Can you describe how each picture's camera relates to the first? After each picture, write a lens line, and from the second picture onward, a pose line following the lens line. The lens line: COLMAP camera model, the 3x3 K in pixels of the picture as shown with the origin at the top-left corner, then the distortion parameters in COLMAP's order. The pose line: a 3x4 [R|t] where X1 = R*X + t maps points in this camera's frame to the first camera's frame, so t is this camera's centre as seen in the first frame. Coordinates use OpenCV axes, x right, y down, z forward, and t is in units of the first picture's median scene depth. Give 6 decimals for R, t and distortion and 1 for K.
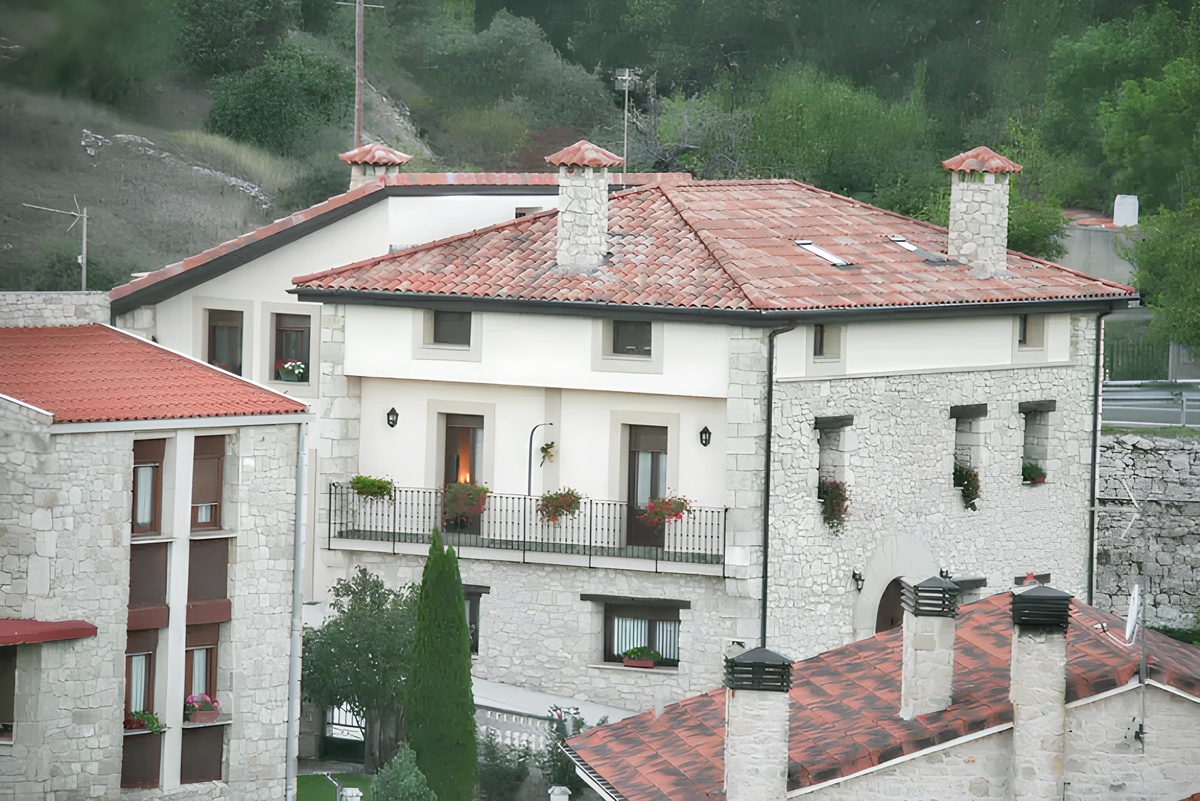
lens RADIAL K [[7555.7, 0, 600.0], [0, 7555.7, 400.5], [0, 0, 1]] dist [2.618427, -2.773186]
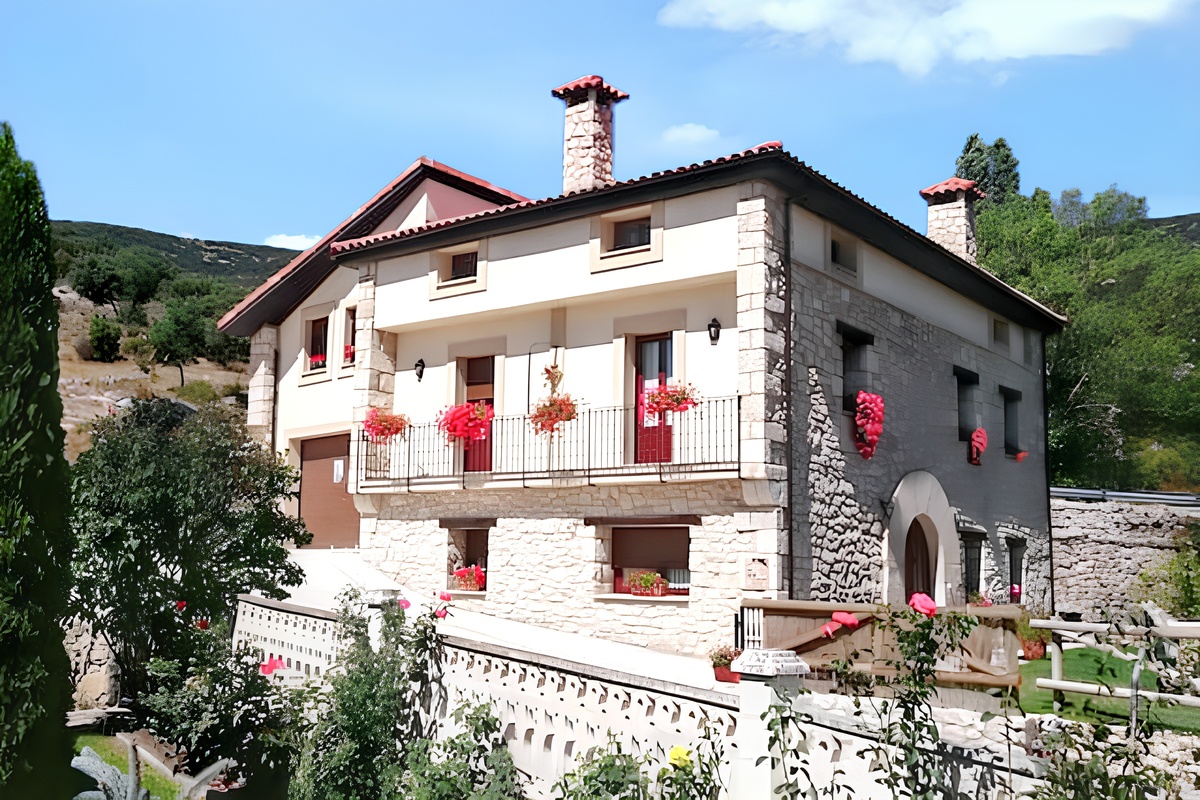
lens RADIAL K [[1188.6, 0, 559.6], [0, 1188.6, 404.4], [0, 0, 1]] dist [0.004085, -0.001255]
pose [[0.989573, -0.028679, -0.141147, 0.015240], [0.000719, 0.980947, -0.194272, 0.039914], [0.144030, 0.192145, 0.970740, 0.855083]]
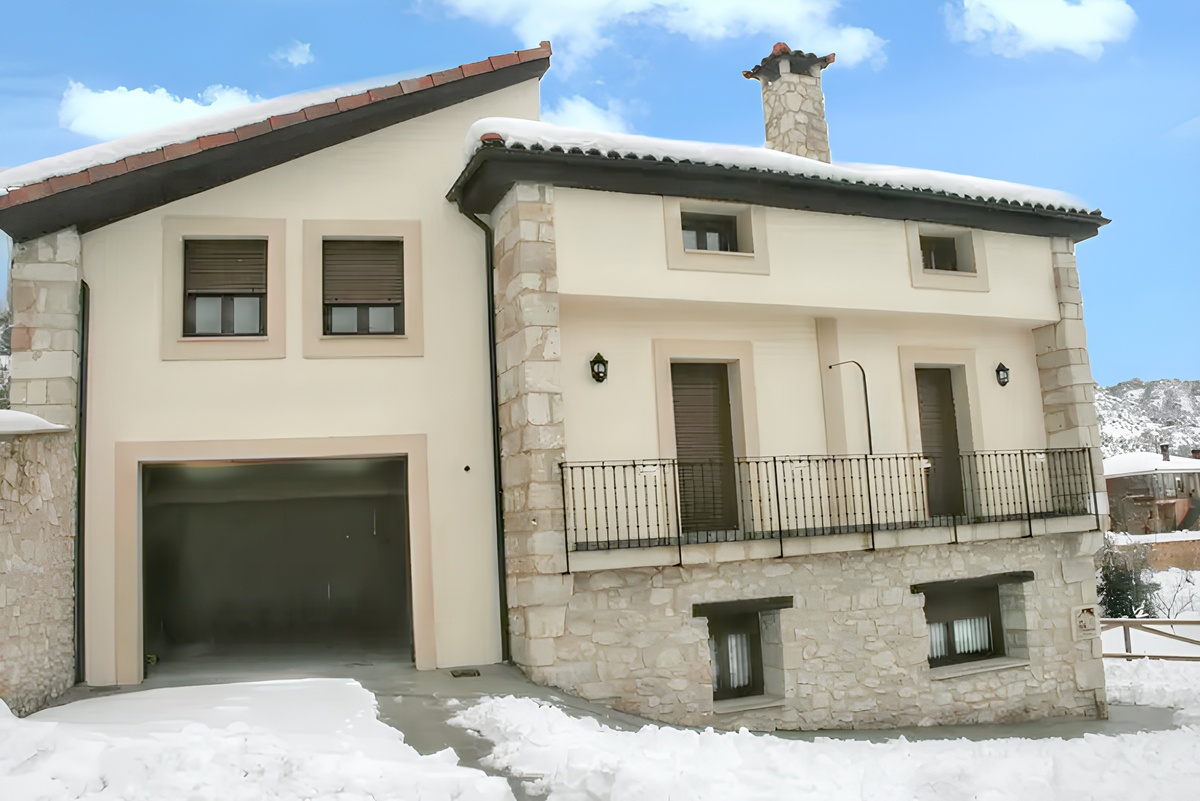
lens RADIAL K [[1025.3, 0, 600.0], [0, 1025.3, 400.5], [0, 0, 1]] dist [-0.167336, 0.105138]
pose [[0.591155, 0.051240, 0.804929, -0.101365], [0.116231, 0.982151, -0.147884, 0.018707], [-0.798139, 0.180980, 0.574648, 0.961915]]
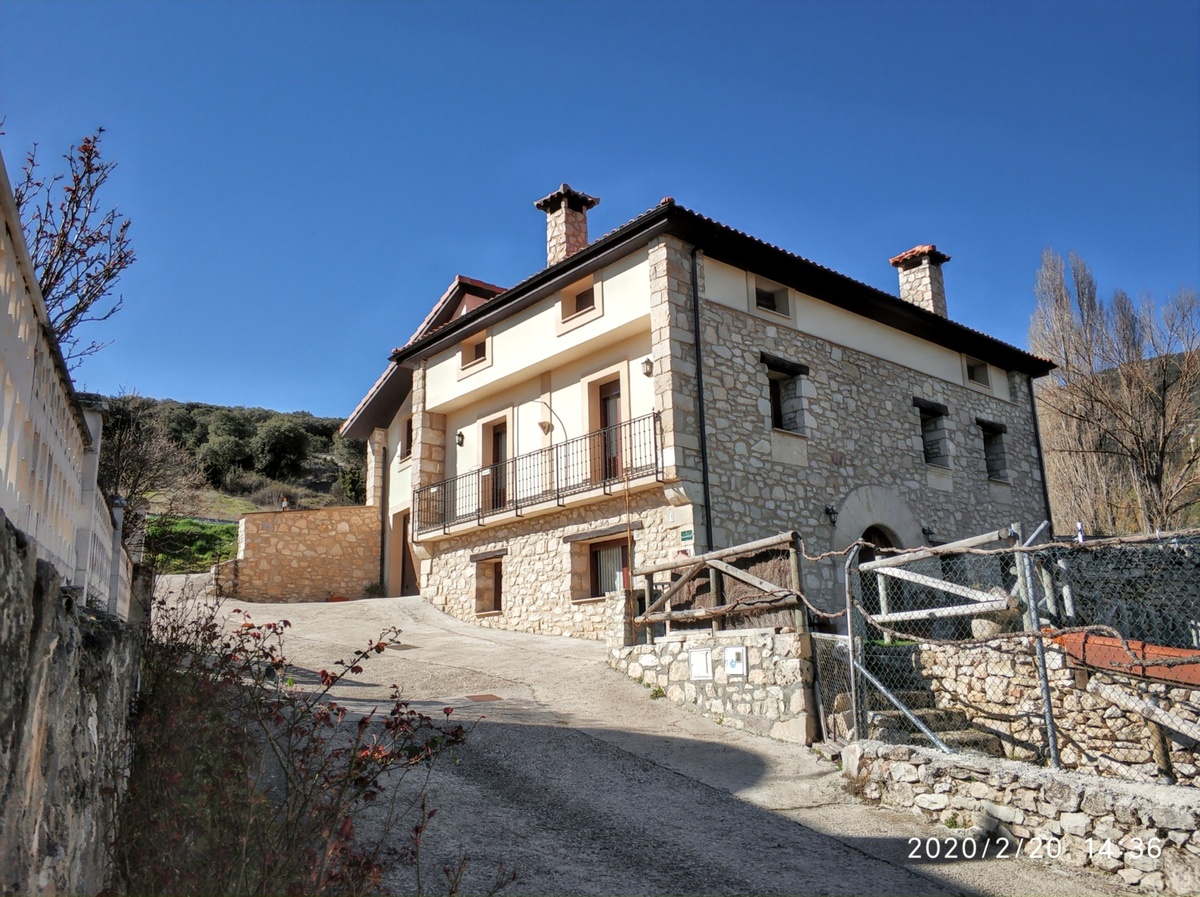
lens RADIAL K [[937.4, 0, 588.4], [0, 937.4, 433.2], [0, 0, 1]] dist [0.183480, -0.533755]
pose [[0.939932, -0.132490, -0.314602, 0.045727], [0.031035, 0.950958, -0.307759, 0.053144], [0.339948, 0.279509, 0.897948, 0.872573]]
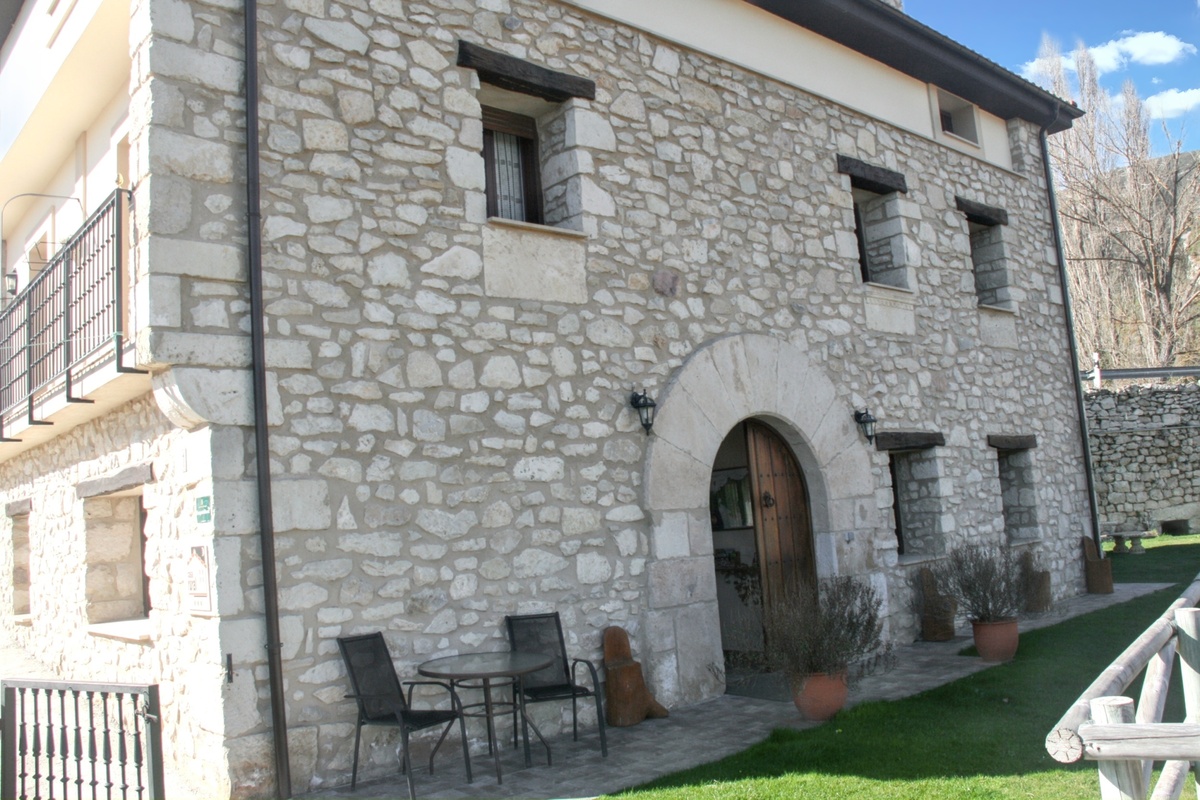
lens RADIAL K [[1025.3, 0, 600.0], [0, 1025.3, 400.0], [0, 0, 1]] dist [-0.167336, 0.105138]
pose [[0.944053, -0.138802, -0.299162, 0.051209], [0.088425, 0.980437, -0.175856, 0.034506], [0.317719, 0.139564, 0.937857, 0.946305]]
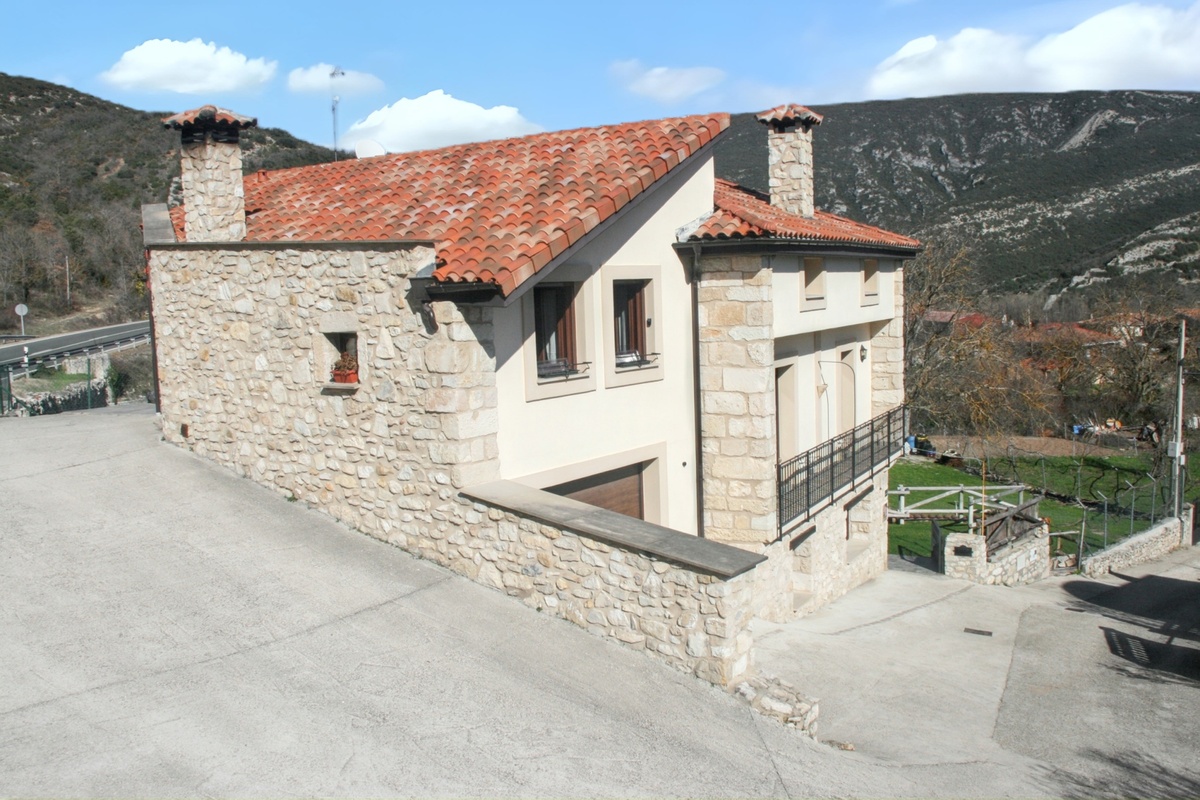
lens RADIAL K [[1025.3, 0, 600.0], [0, 1025.3, 400.0], [0, 0, 1]] dist [-0.167336, 0.105138]
pose [[-0.014722, -0.138731, 0.990221, -0.150442], [0.086489, 0.986440, 0.139487, -0.014352], [-0.996144, 0.087697, -0.002523, 1.032904]]
